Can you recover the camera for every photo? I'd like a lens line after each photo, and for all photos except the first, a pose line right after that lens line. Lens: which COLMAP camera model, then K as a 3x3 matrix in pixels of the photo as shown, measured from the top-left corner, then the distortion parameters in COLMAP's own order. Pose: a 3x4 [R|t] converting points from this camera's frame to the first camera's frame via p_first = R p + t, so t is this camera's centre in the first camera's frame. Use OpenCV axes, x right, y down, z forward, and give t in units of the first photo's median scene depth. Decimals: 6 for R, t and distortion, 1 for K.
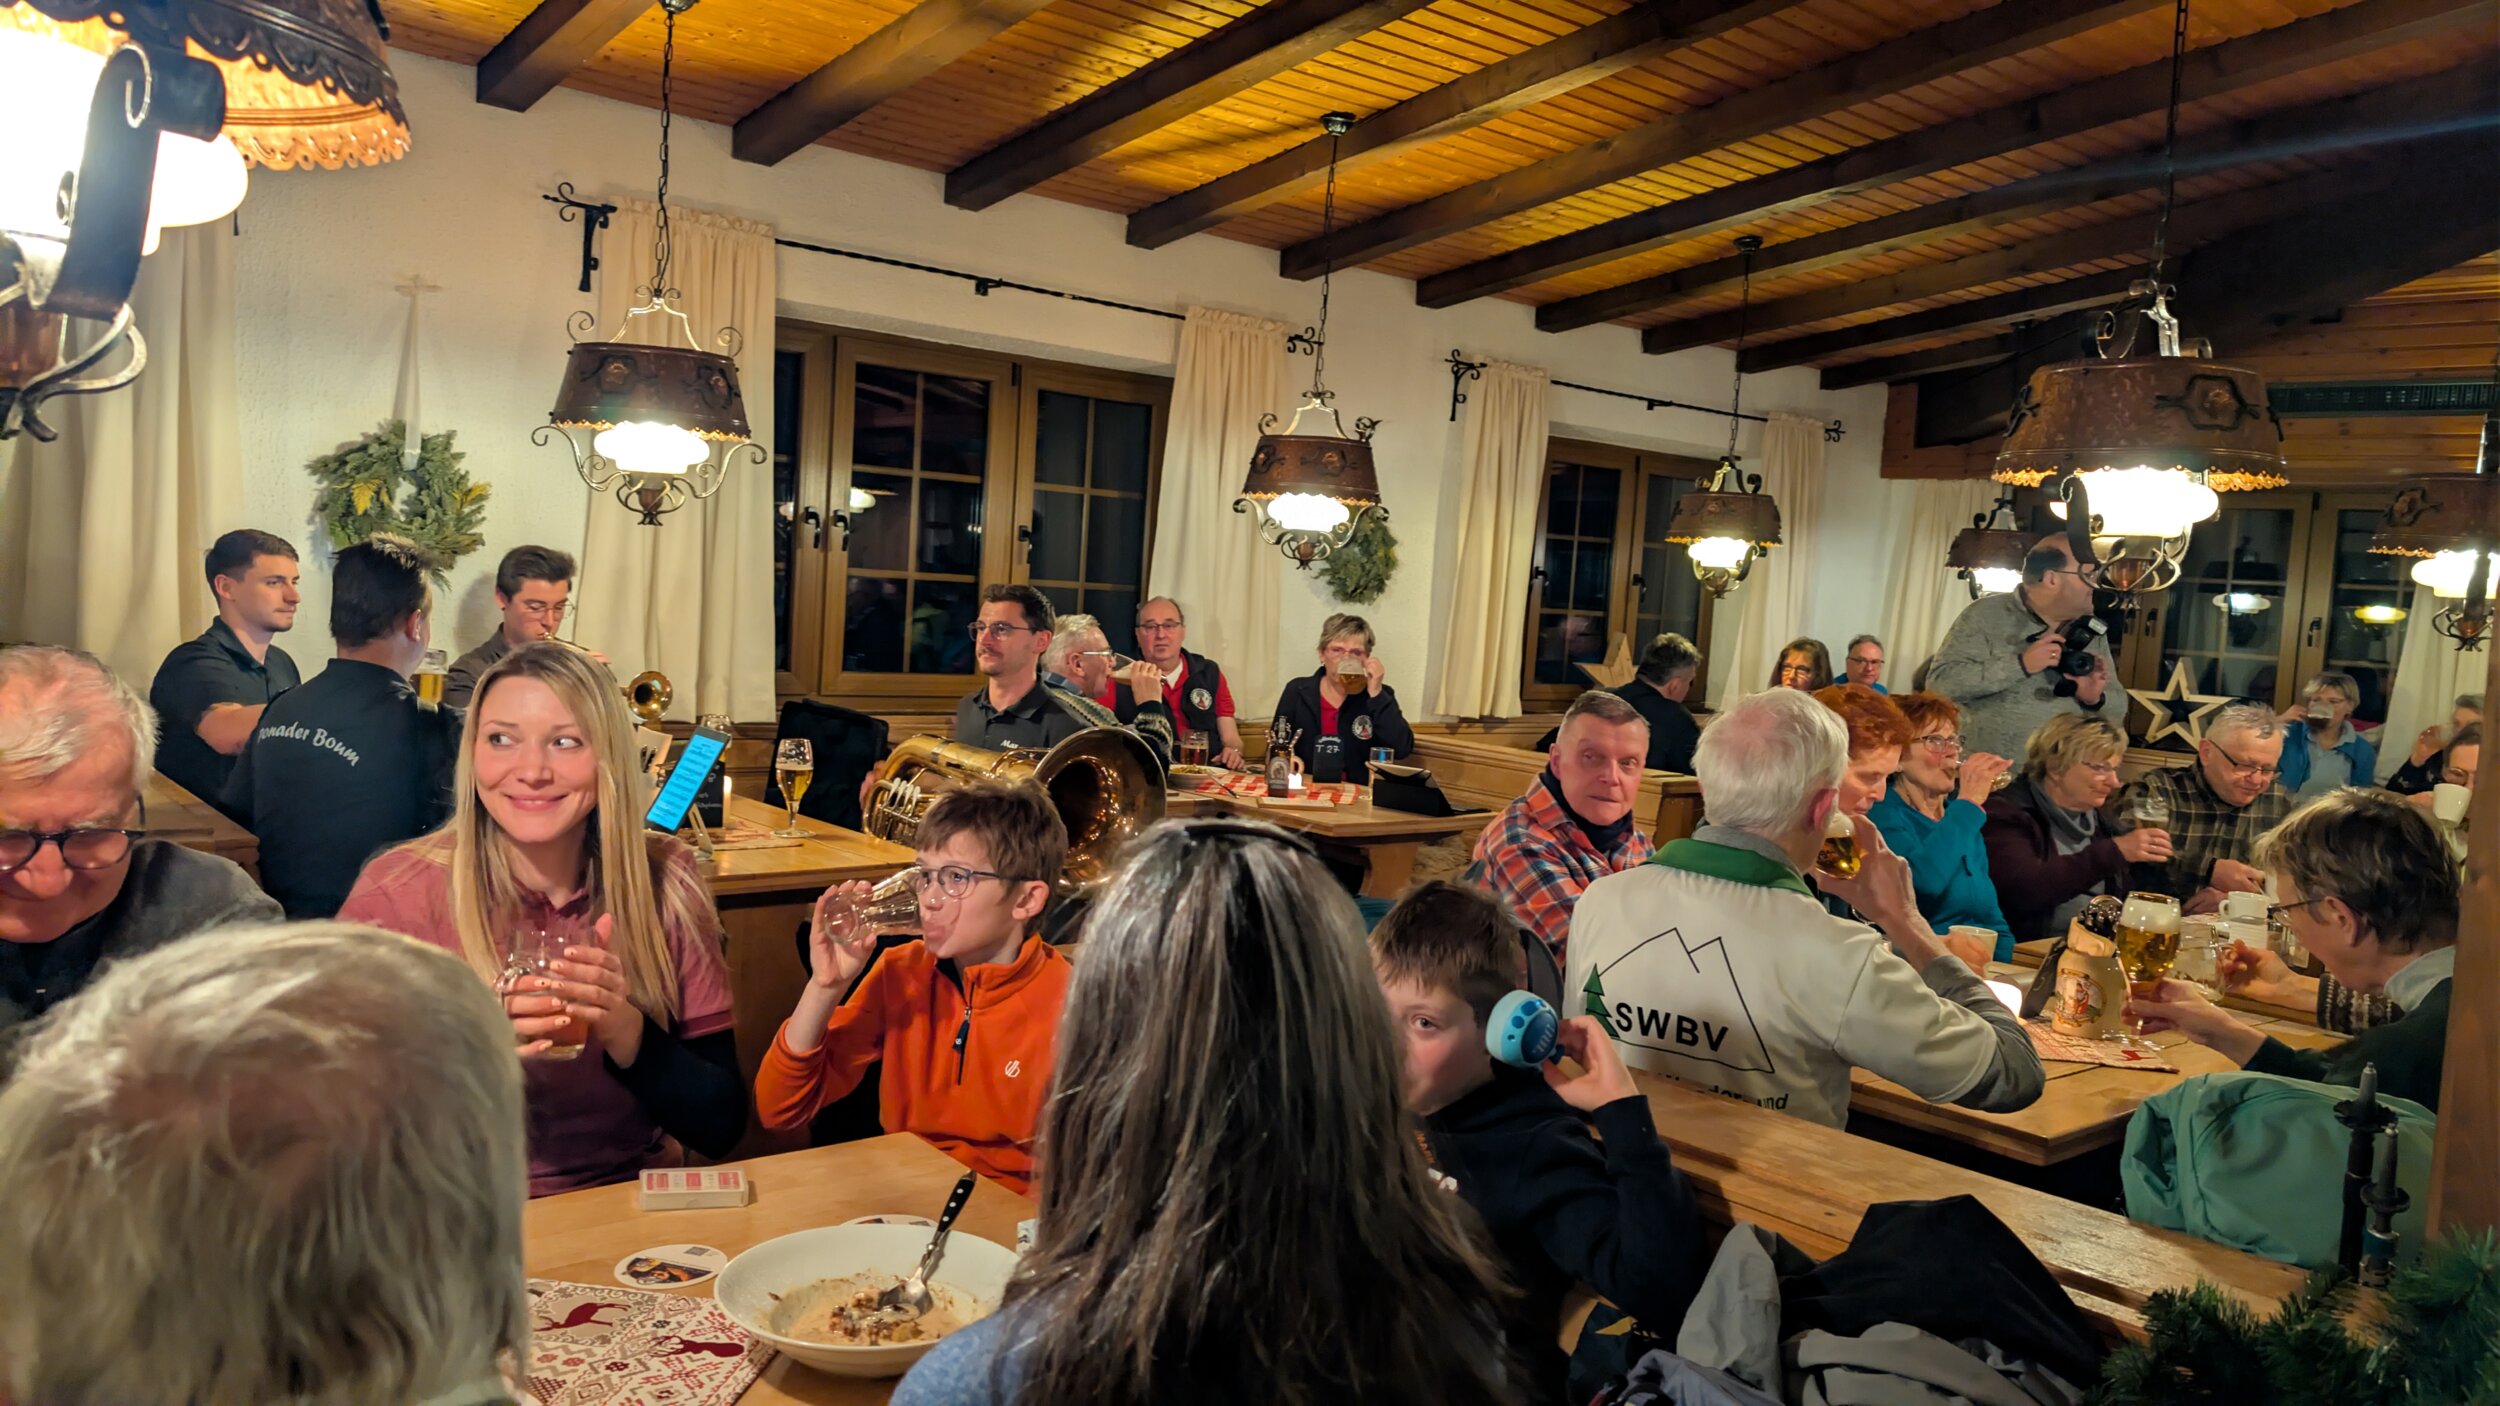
lens RADIAL K [[1756.2, 0, 1250.0], [0, 1756.2, 703.0], [0, 0, 1]] dist [0.074157, -0.168610]
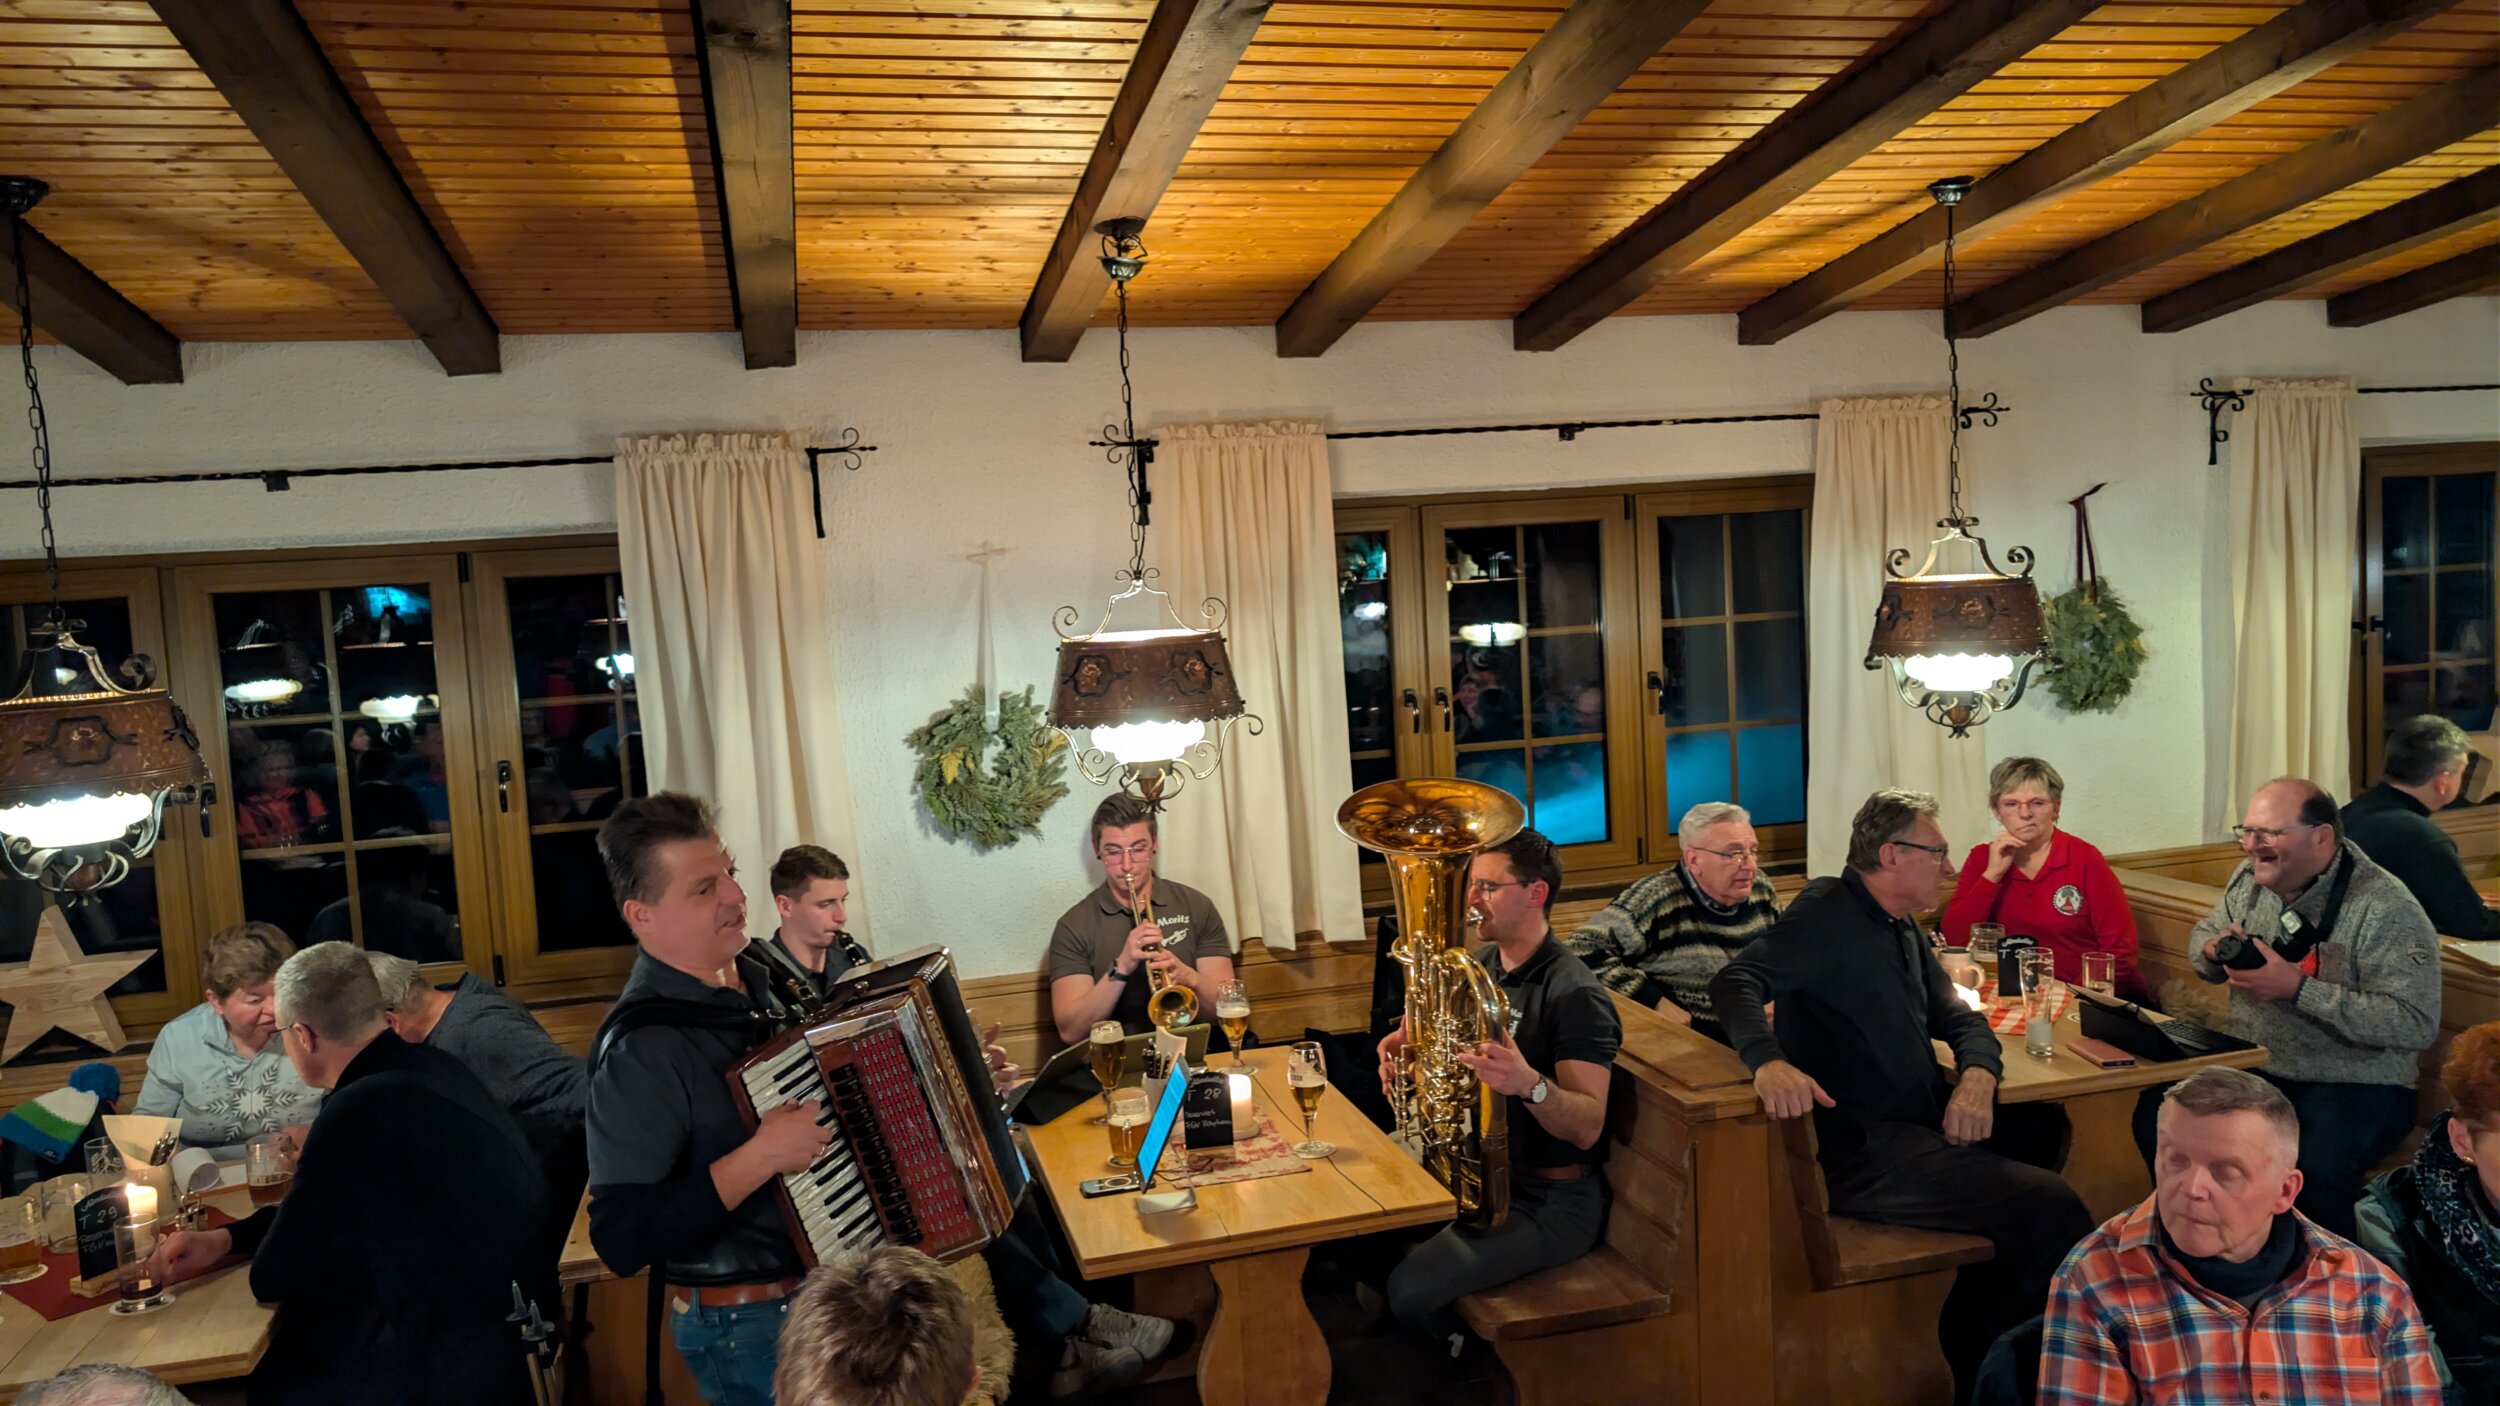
lens RADIAL K [[1778.7, 0, 1250.0], [0, 1778.7, 703.0], [0, 0, 1]] dist [-0.003494, -0.009884]
pose [[0.890182, -0.074754, -0.449430, 0.109064], [0.079981, 0.996769, -0.007376, -0.111561], [0.448529, -0.029380, 0.893285, 0.122447]]
